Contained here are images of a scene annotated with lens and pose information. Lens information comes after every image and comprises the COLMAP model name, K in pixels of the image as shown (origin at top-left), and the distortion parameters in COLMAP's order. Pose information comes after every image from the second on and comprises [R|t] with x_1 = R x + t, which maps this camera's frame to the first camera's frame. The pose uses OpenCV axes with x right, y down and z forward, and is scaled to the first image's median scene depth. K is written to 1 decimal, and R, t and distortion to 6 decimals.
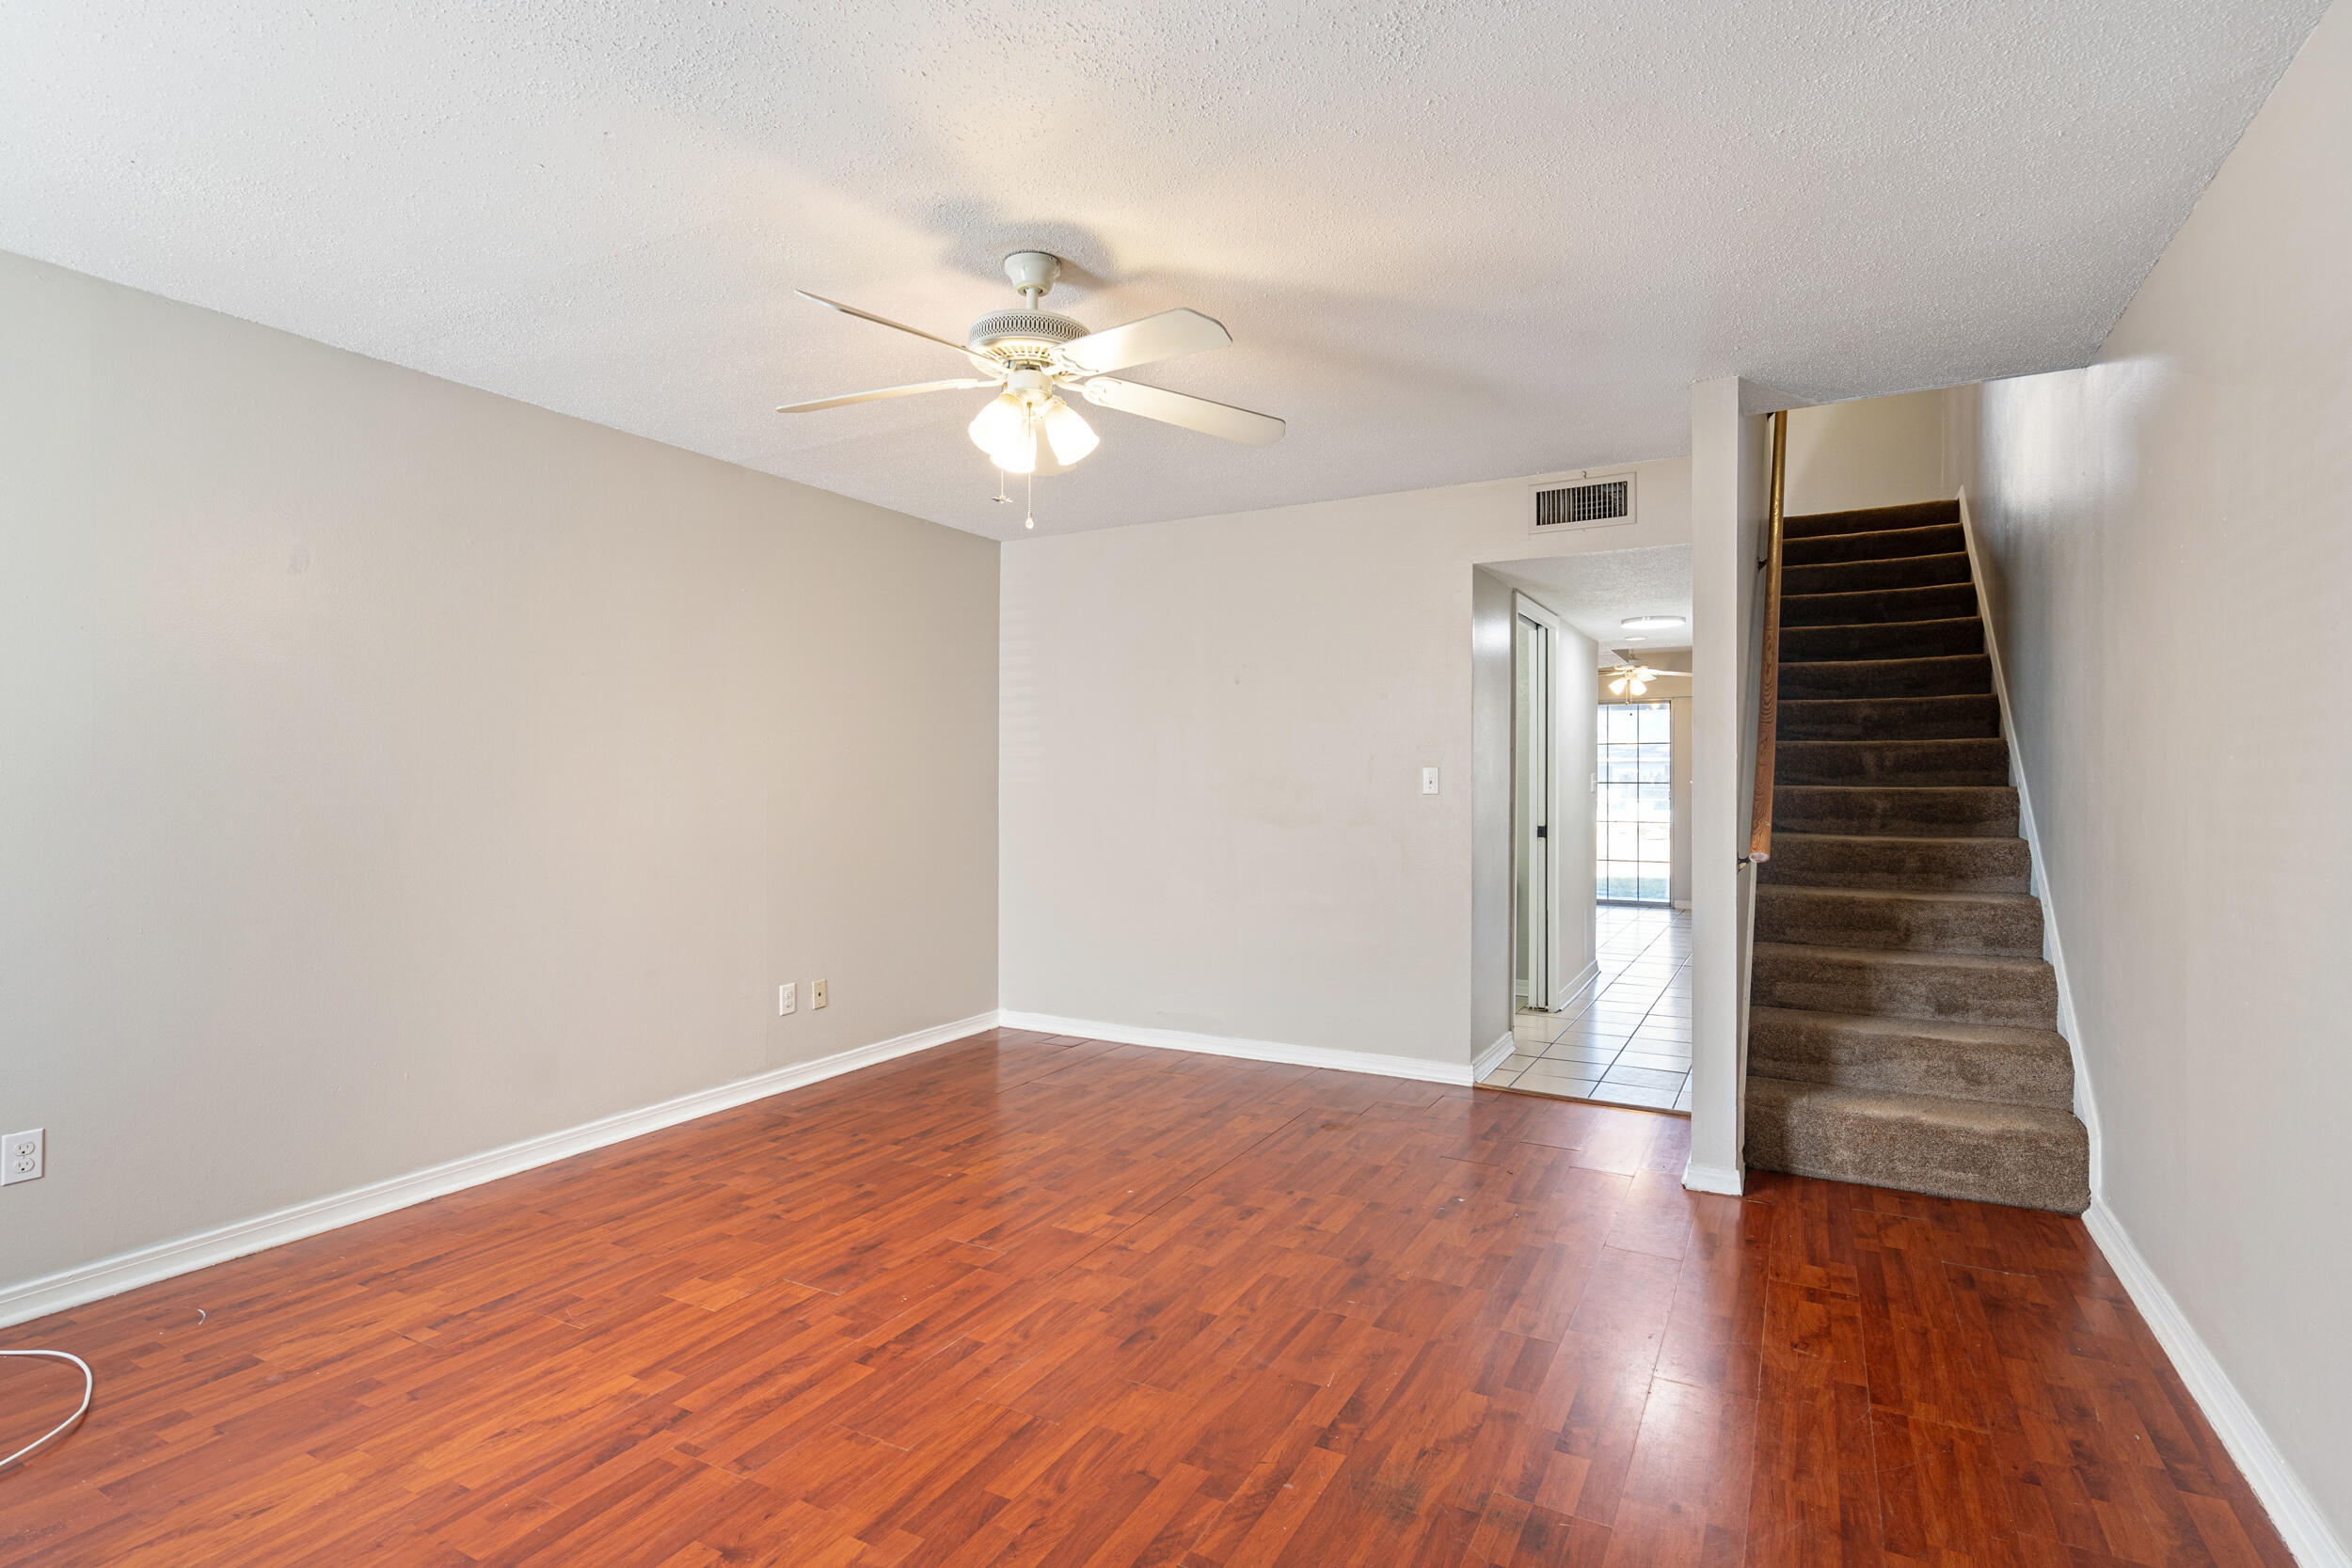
lens RADIAL K [[1154.5, 0, 1171.3], [0, 1154.5, 788.8], [0, 0, 1]] dist [-0.000489, 0.000888]
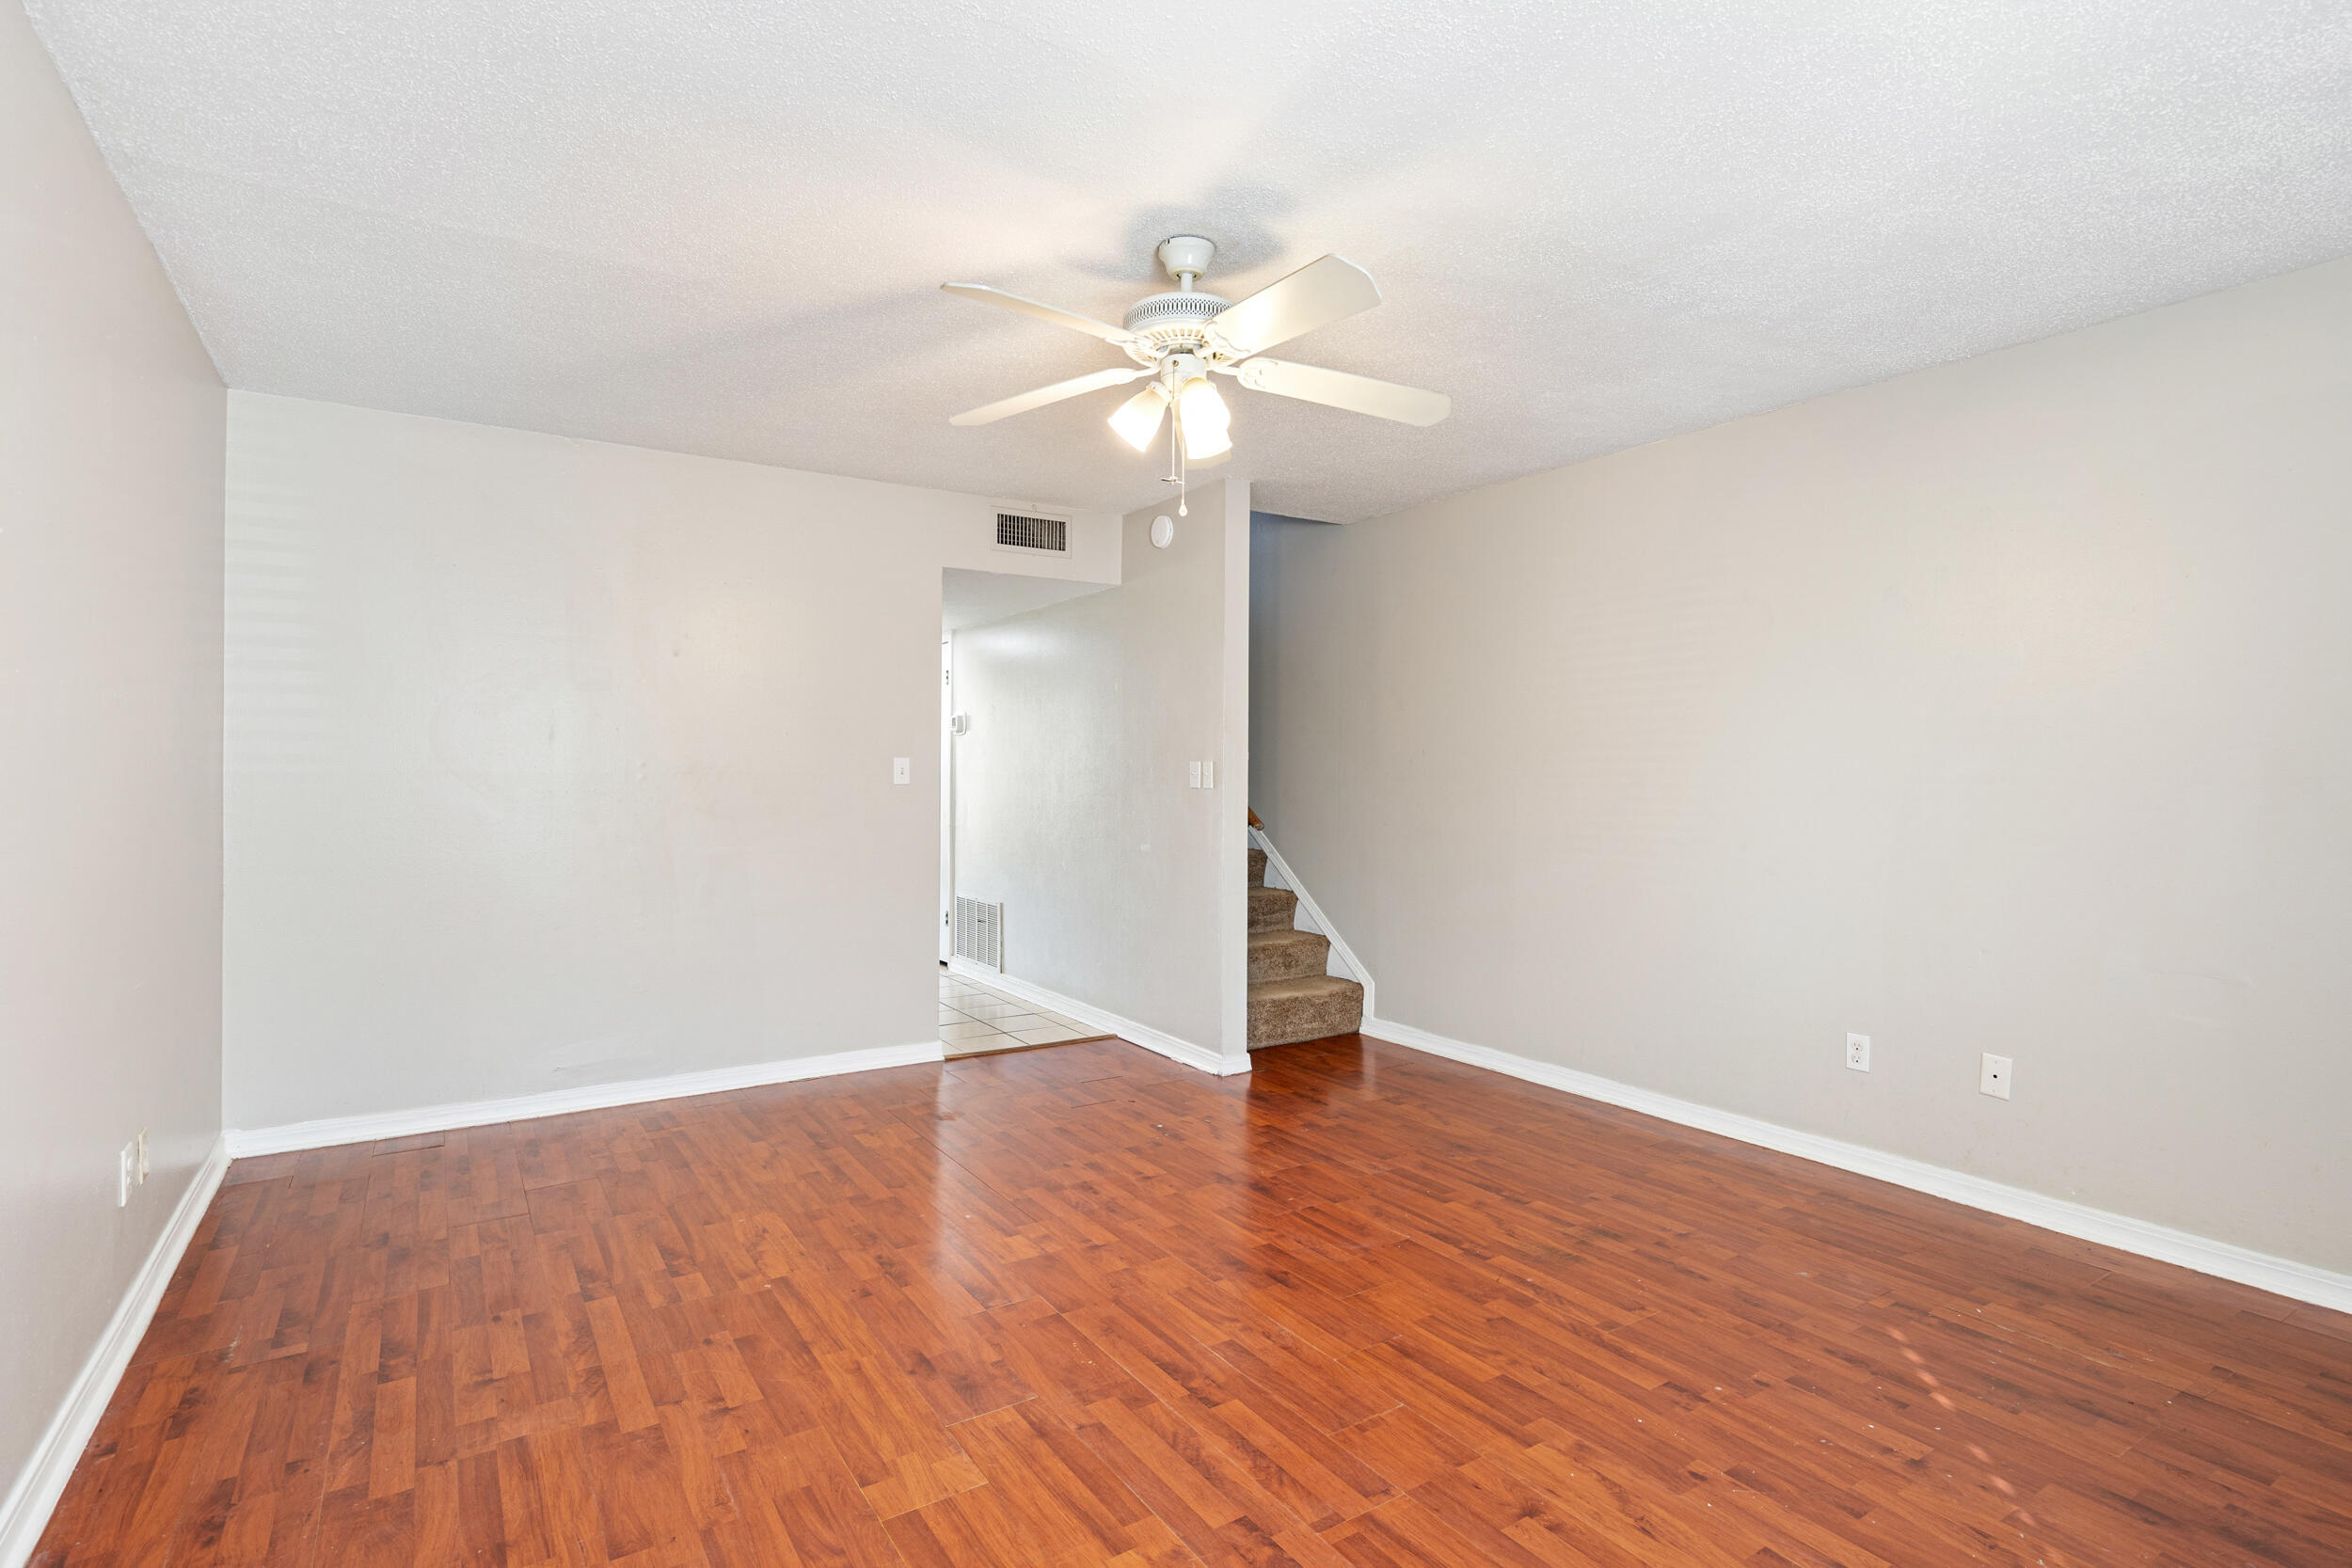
lens RADIAL K [[1154.5, 0, 1177.9], [0, 1154.5, 780.5], [0, 0, 1]] dist [-0.000489, 0.000888]
pose [[0.468534, -0.004218, 0.883435, -0.899793], [0.001572, 0.999991, 0.003941, -0.003509], [-0.883444, -0.000458, 0.468536, 0.490069]]
